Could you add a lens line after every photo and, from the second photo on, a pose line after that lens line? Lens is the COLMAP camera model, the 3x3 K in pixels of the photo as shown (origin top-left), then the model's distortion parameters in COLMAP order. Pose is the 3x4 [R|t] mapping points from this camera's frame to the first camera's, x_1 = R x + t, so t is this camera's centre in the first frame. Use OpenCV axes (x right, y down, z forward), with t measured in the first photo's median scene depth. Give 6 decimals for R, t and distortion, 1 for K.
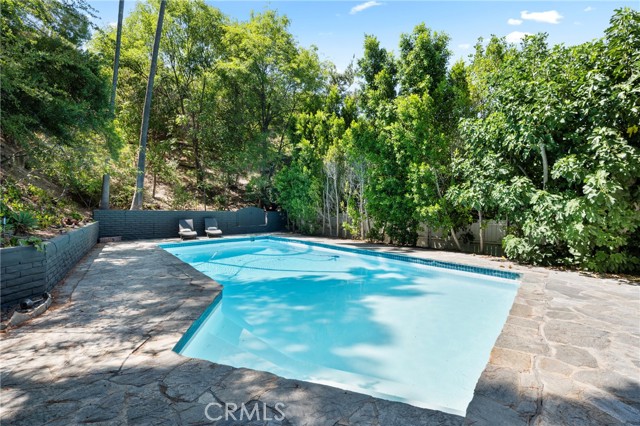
lens RADIAL K [[308.9, 0, 319.4], [0, 308.9, 212.1], [0, 0, 1]] dist [-0.004044, -0.000306]
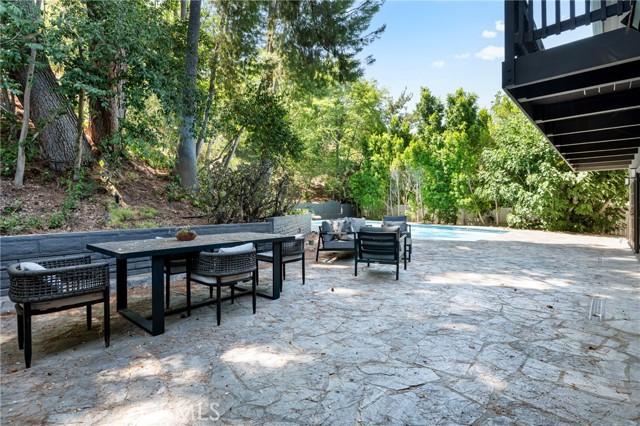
lens RADIAL K [[308.9, 0, 320.6], [0, 308.9, 210.3], [0, 0, 1]] dist [-0.004044, -0.000306]
pose [[0.996014, 0.001663, -0.089186, -0.255378], [-0.001031, 0.999974, 0.007129, 0.030083], [0.089196, -0.007009, 0.995989, -0.688039]]
